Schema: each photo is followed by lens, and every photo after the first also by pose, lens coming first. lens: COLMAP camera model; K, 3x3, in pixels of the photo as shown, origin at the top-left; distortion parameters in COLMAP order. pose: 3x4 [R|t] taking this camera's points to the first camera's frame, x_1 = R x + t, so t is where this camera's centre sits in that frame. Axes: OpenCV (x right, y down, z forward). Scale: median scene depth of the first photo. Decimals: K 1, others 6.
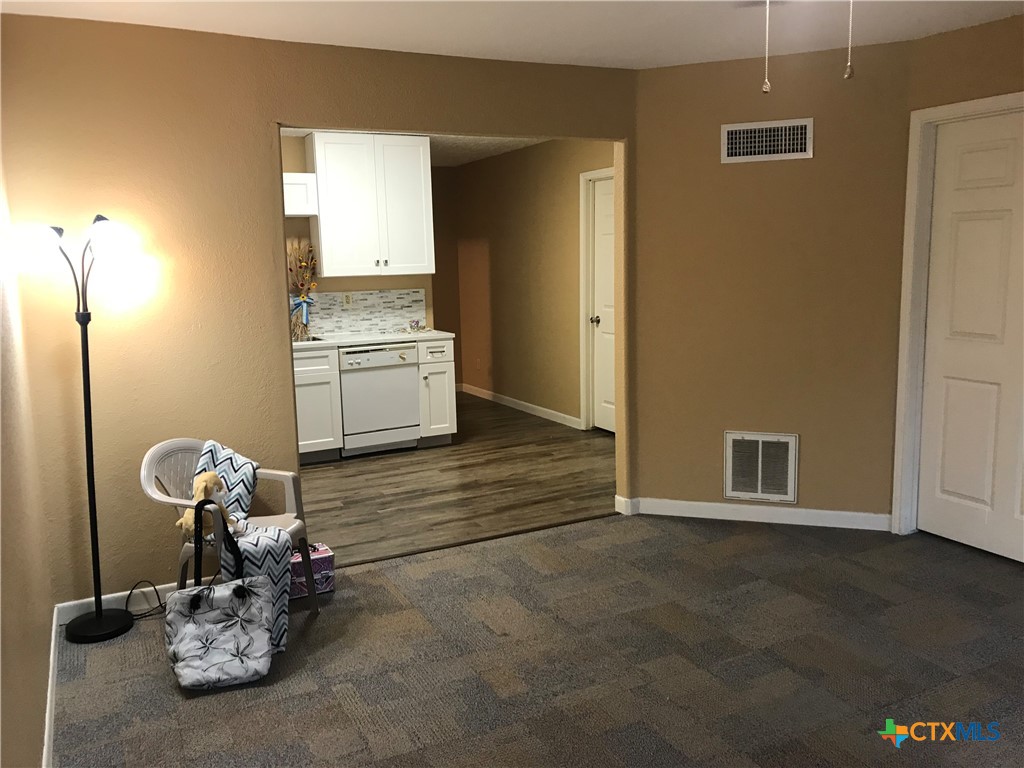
lens RADIAL K [[837.2, 0, 505.5], [0, 837.2, 370.6], [0, 0, 1]] dist [0.111919, -0.310820]
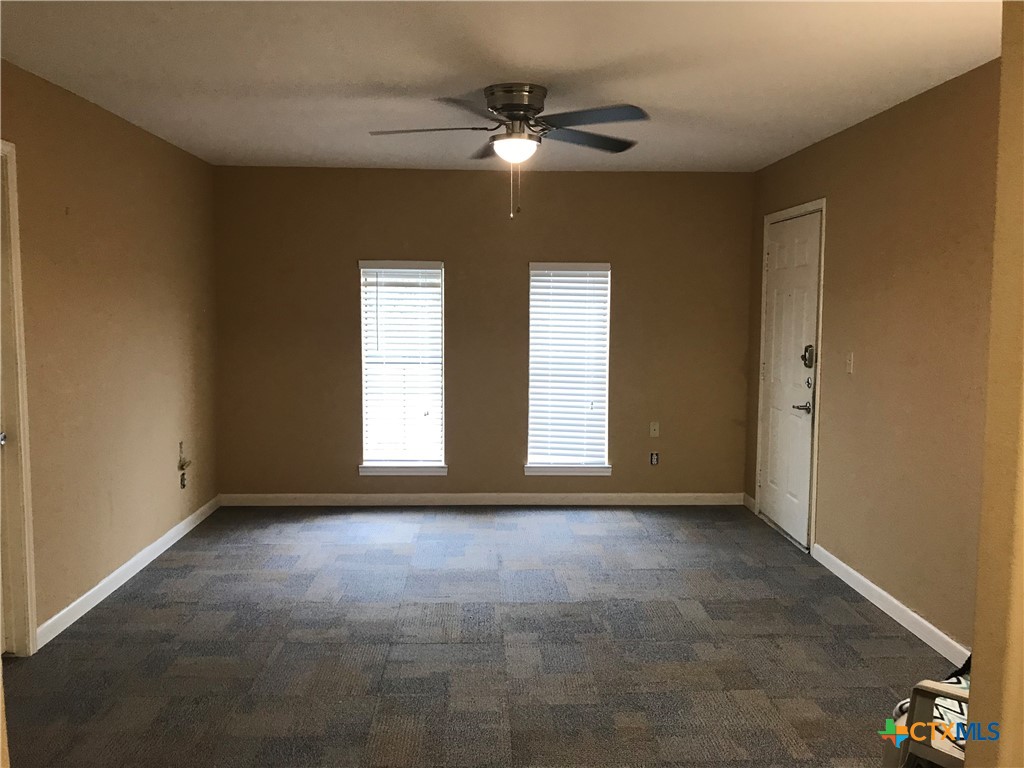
lens RADIAL K [[837.2, 0, 505.5], [0, 837.2, 370.6], [0, 0, 1]] dist [0.111919, -0.310820]
pose [[-0.910162, -0.015066, 0.413979, -0.135857], [0.075497, 0.976569, 0.201527, -0.126416], [-0.407316, 0.214676, -0.887698, 0.909438]]
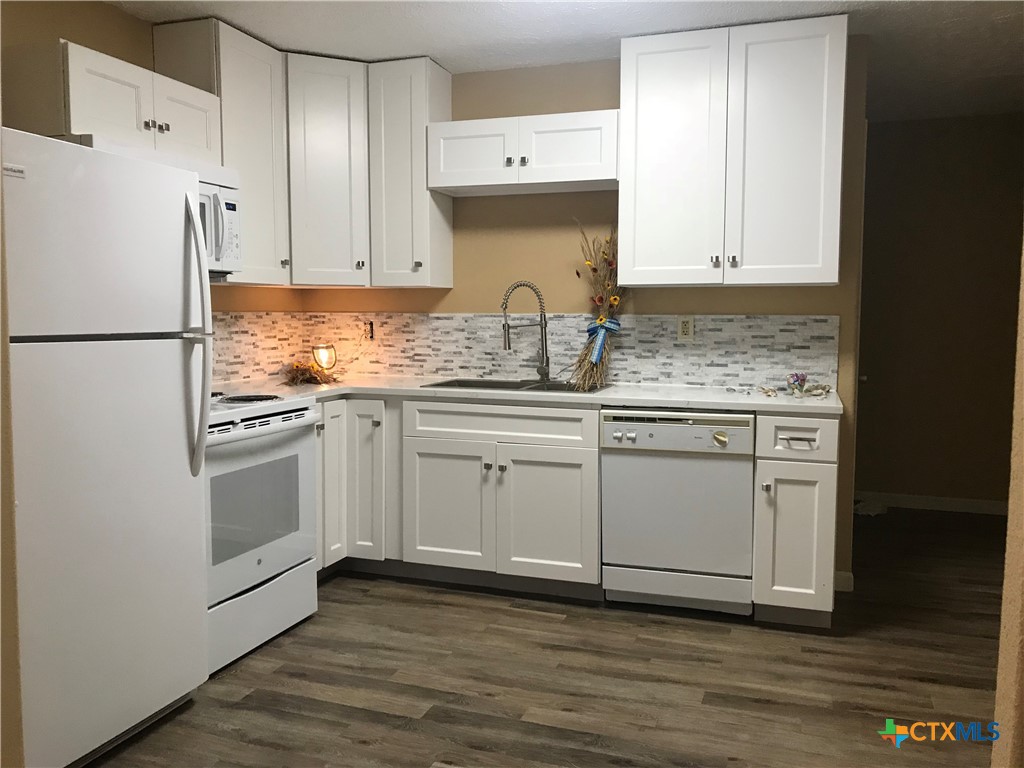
lens RADIAL K [[837.2, 0, 505.5], [0, 837.2, 370.6], [0, 0, 1]] dist [0.111919, -0.310820]
pose [[0.696701, 0.079851, -0.712904, 0.155258], [-0.119824, 0.992778, -0.005901, -0.040508], [0.707284, 0.089534, 0.701237, 0.554653]]
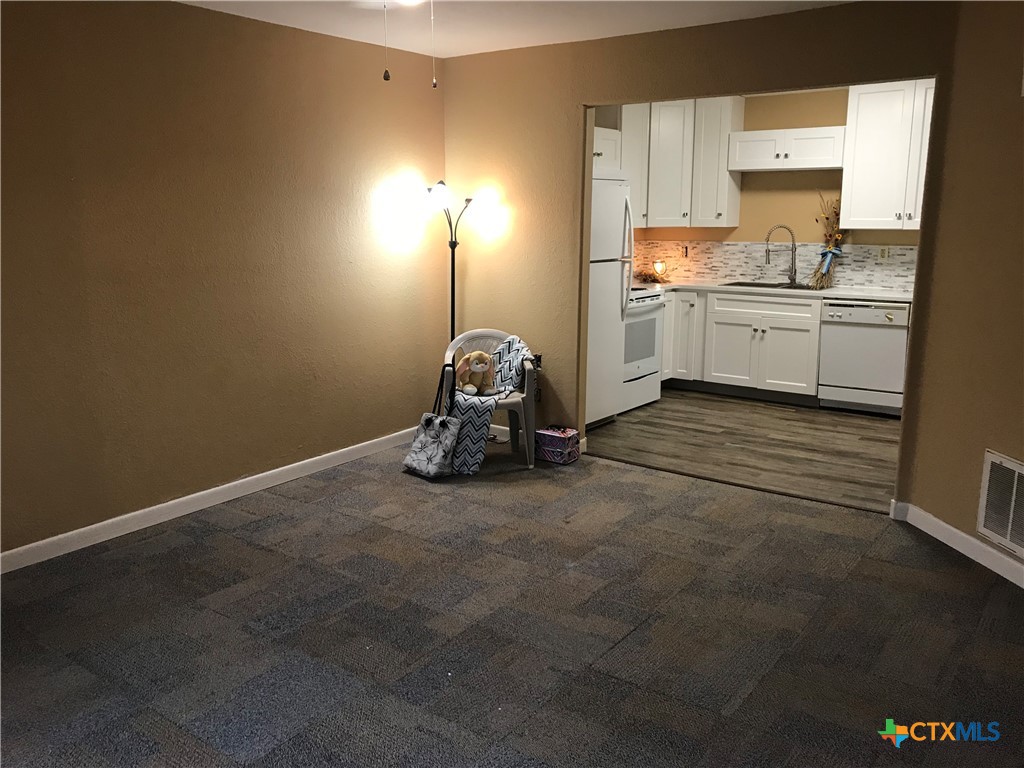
lens RADIAL K [[837.2, 0, 505.5], [0, 837.2, 370.6], [0, 0, 1]] dist [0.111919, -0.310820]
pose [[0.450195, 0.191222, -0.872215, 0.538134], [-0.134140, 0.980199, 0.145659, -0.039001], [0.882797, 0.051424, 0.466932, 0.182885]]
